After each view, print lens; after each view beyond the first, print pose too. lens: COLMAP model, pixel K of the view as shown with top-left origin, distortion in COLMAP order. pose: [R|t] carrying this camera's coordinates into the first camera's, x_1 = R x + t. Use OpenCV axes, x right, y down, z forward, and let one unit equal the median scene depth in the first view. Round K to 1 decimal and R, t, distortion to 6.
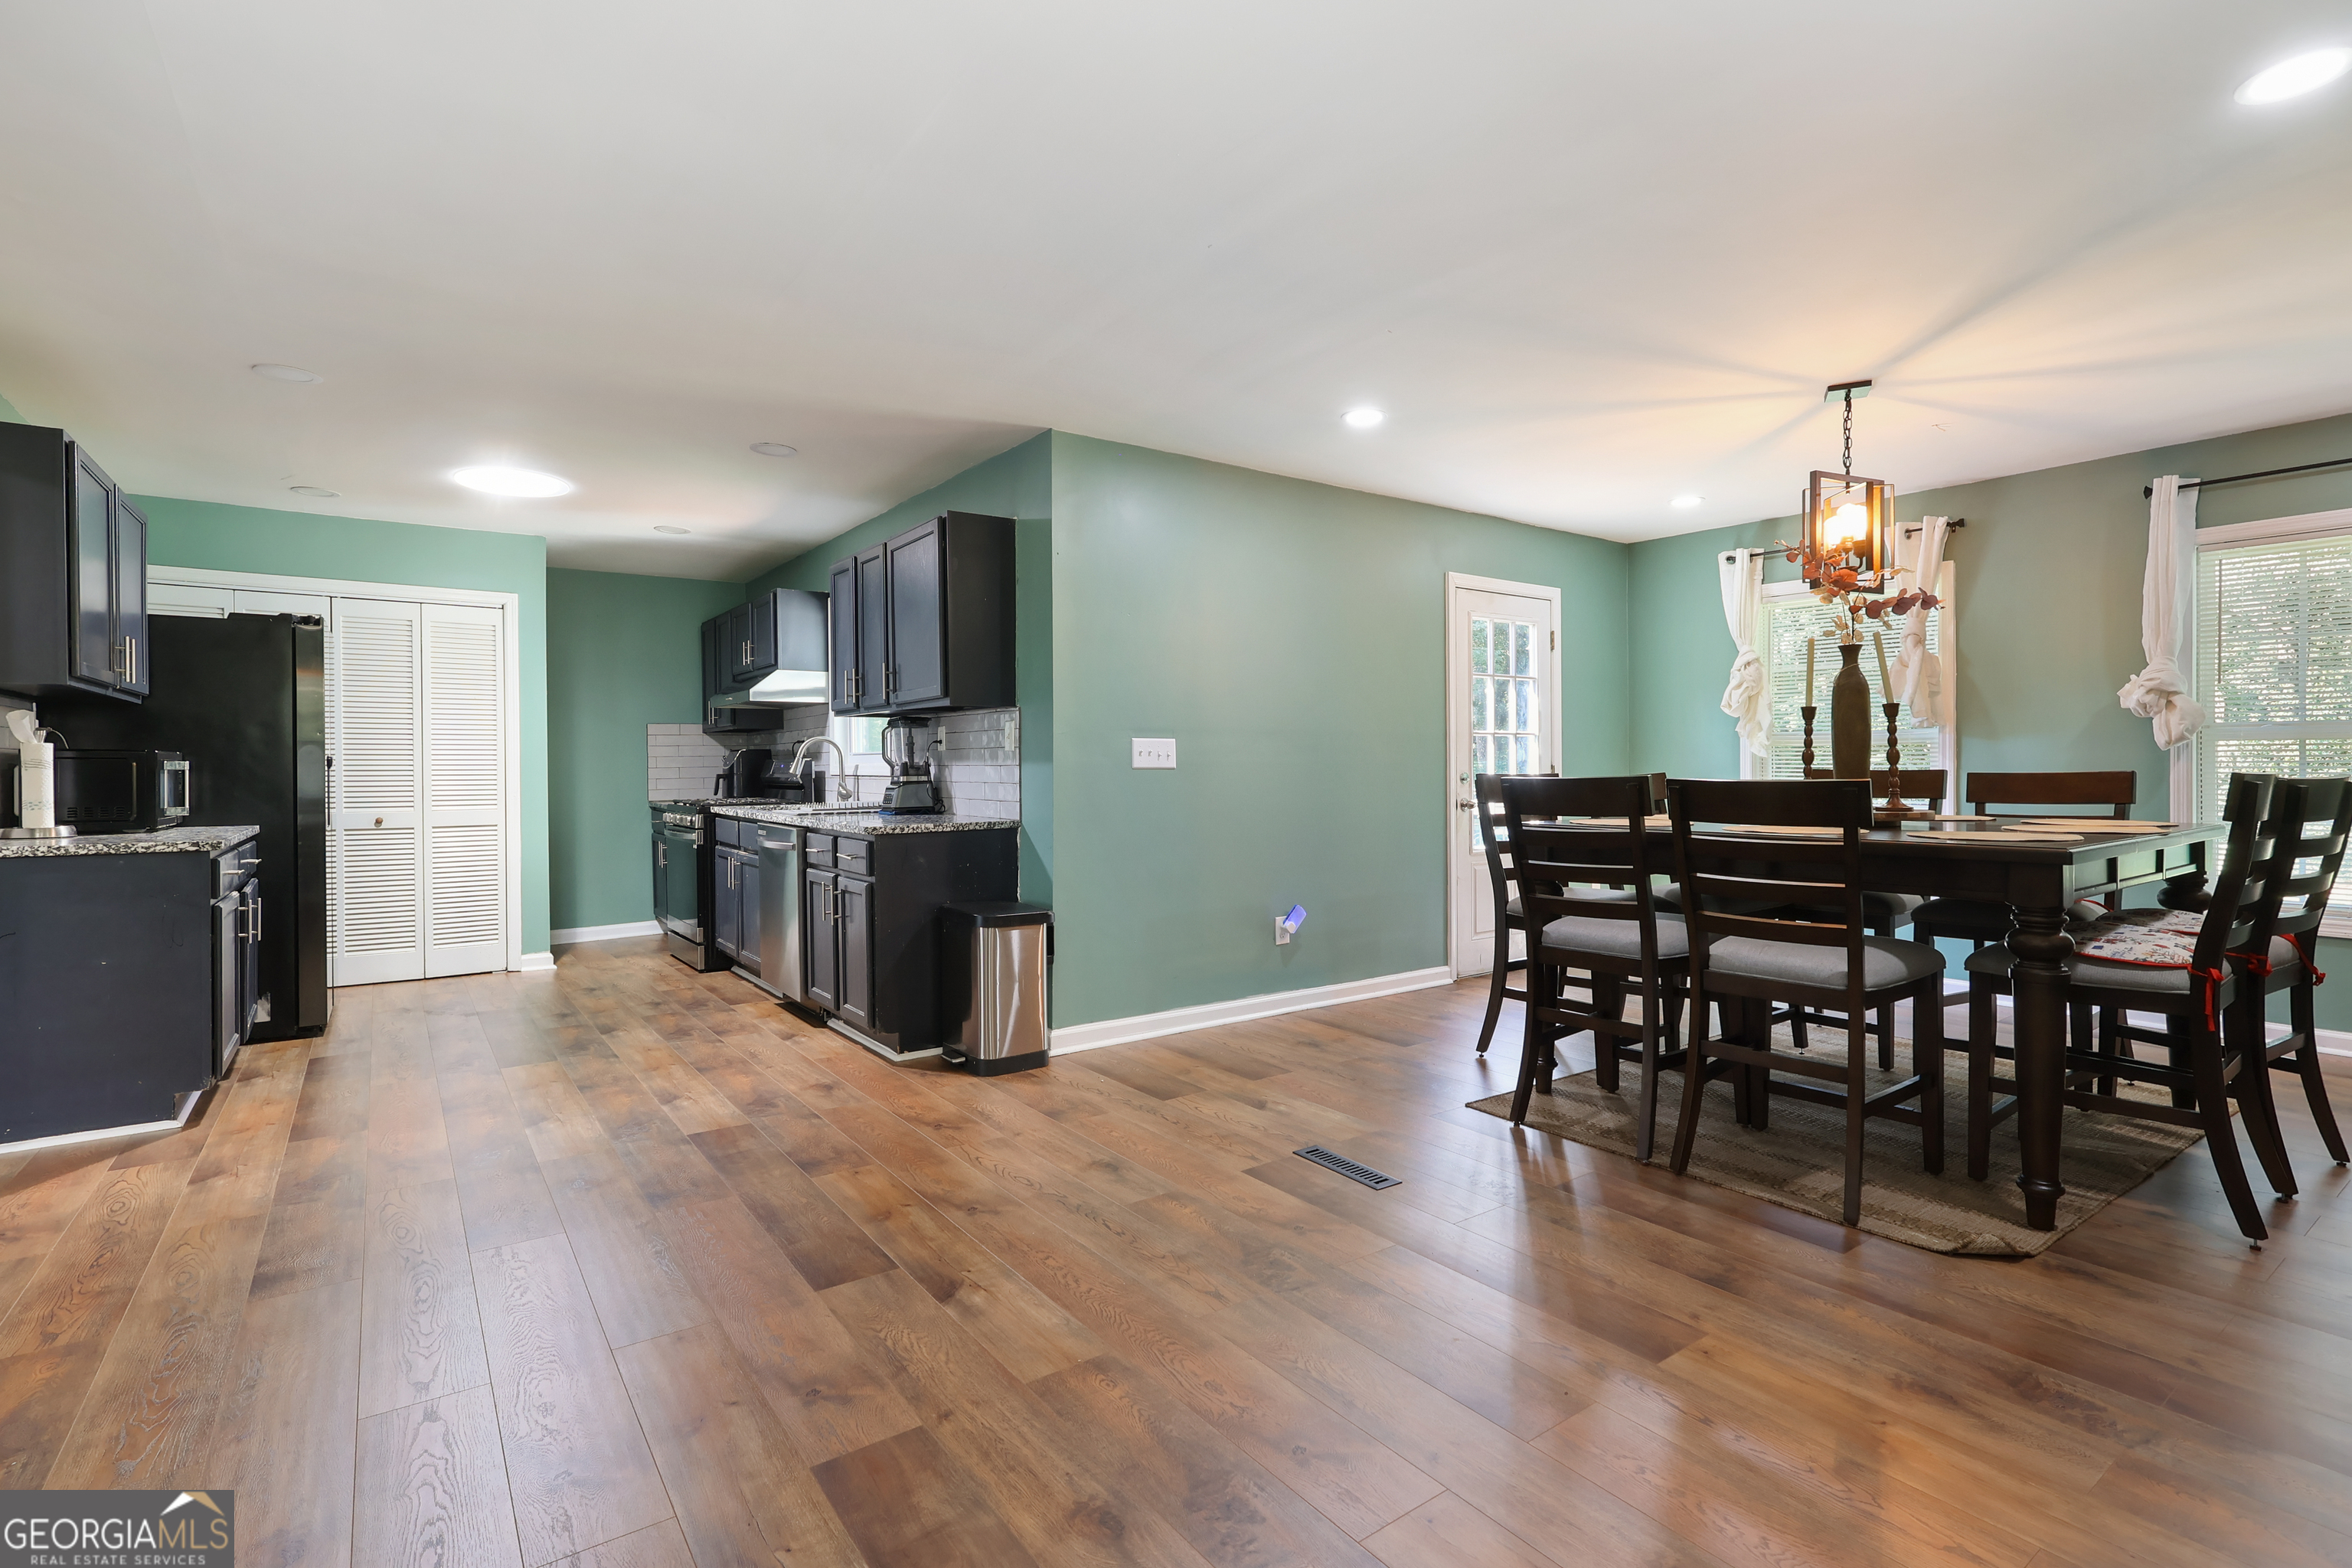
lens RADIAL K [[1106.1, 0, 1178.6], [0, 1106.1, 773.3], [0, 0, 1]] dist [0.001005, 0.000679]
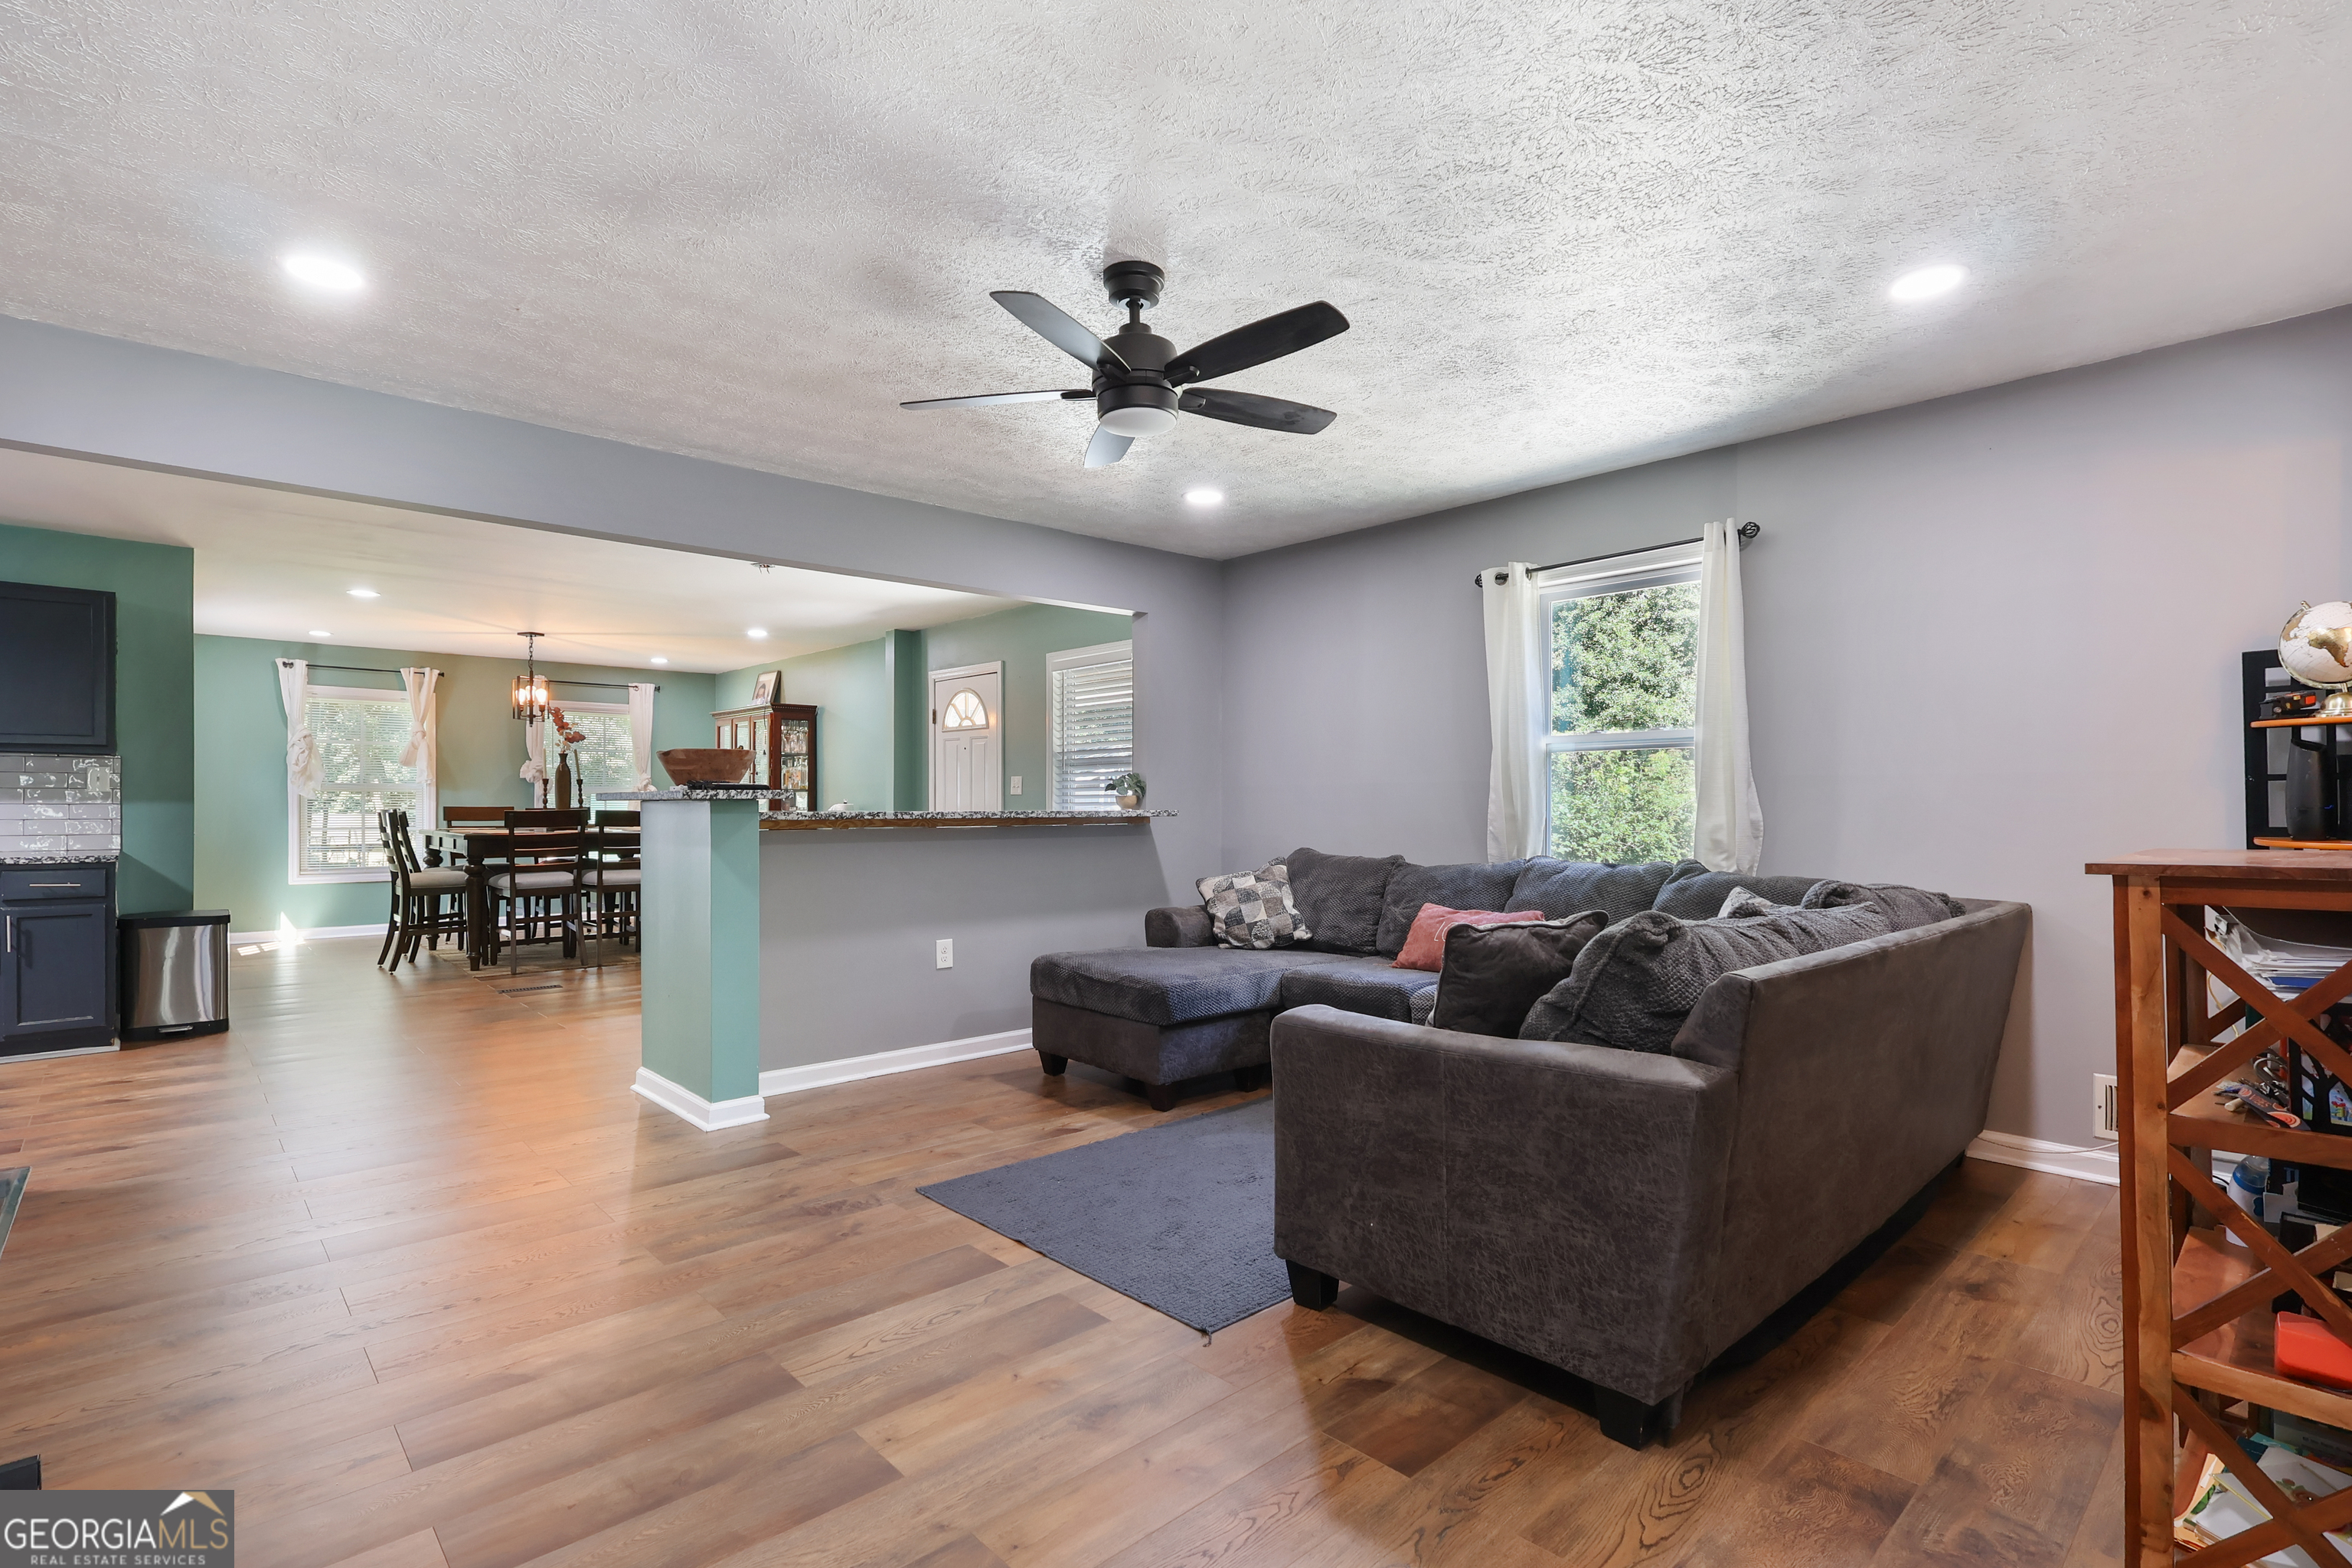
lens RADIAL K [[1106.1, 0, 1176.9], [0, 1106.1, 795.3], [0, 0, 1]] dist [0.001005, 0.000679]
pose [[-0.110780, 0.008497, 0.993809, -1.401966], [0.004443, 0.999958, -0.008054, -0.002469], [-0.993835, 0.003524, -0.110813, -0.018390]]
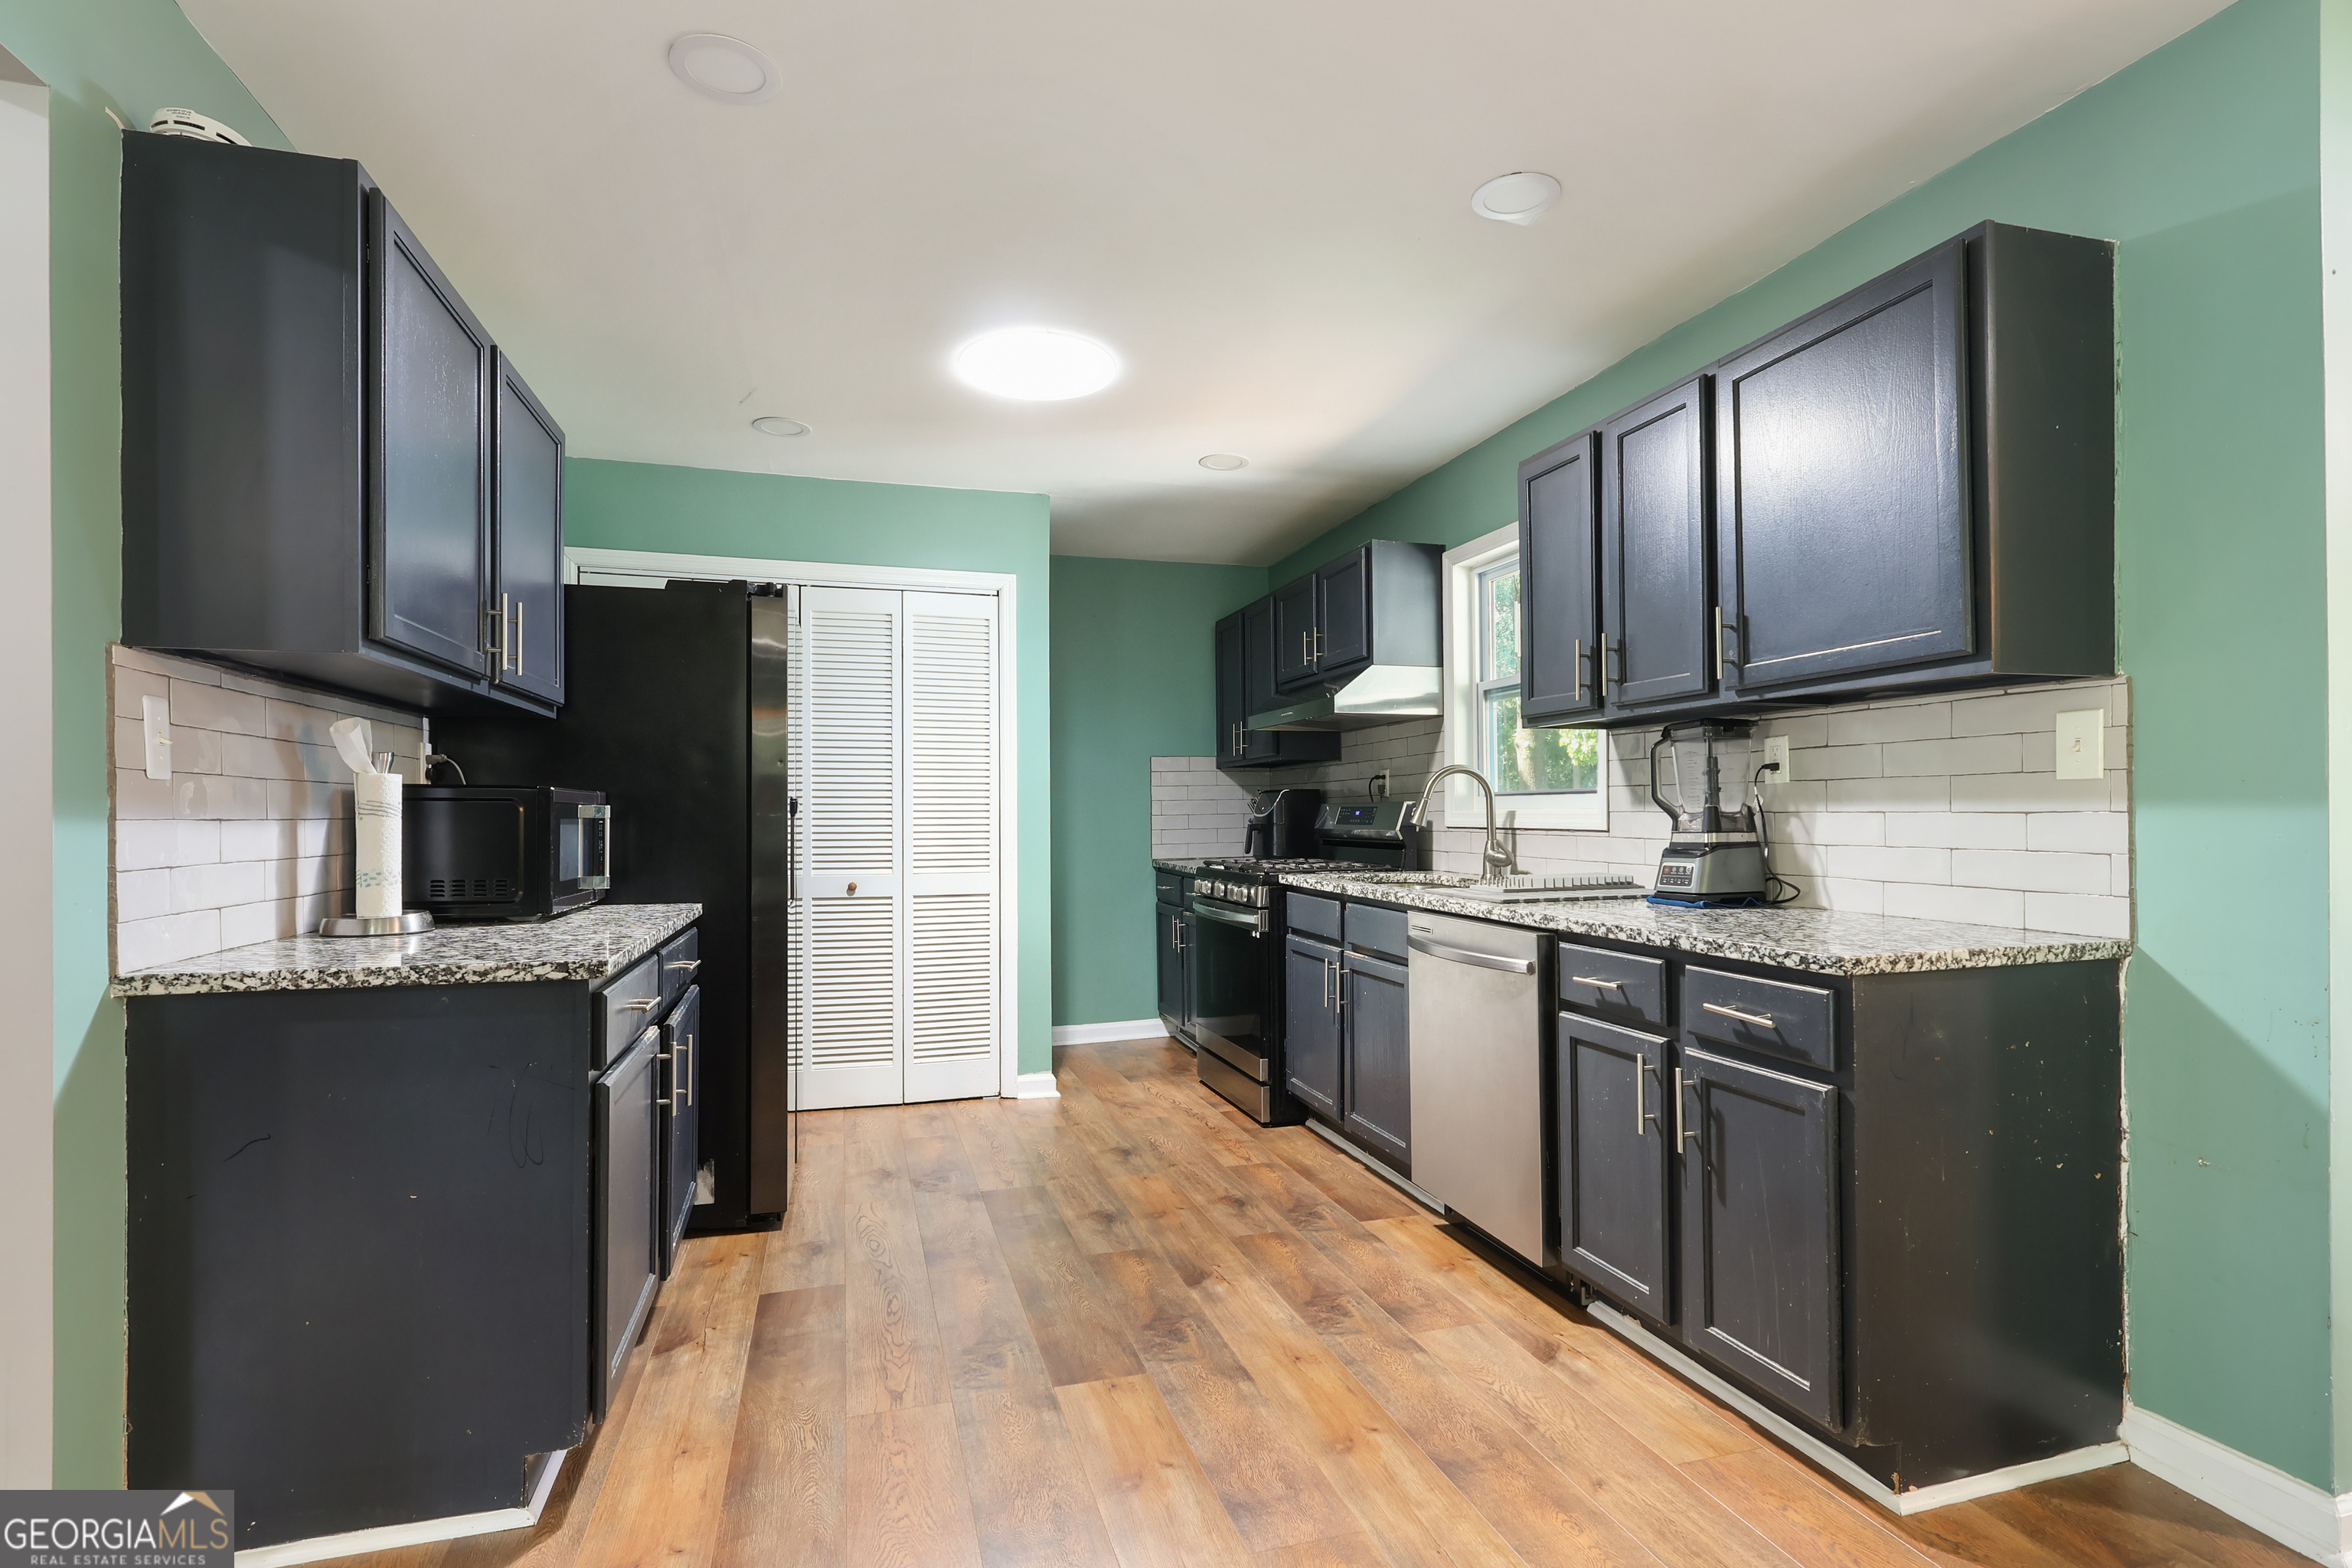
lens RADIAL K [[1106.1, 0, 1174.2], [0, 1106.1, 806.3], [0, 0, 1]] dist [0.001005, 0.000679]
pose [[0.945096, -0.000801, -0.326792, -0.335106], [-0.003290, 0.999923, -0.011967, -0.003125], [0.326776, 0.012385, 0.945021, 0.448667]]
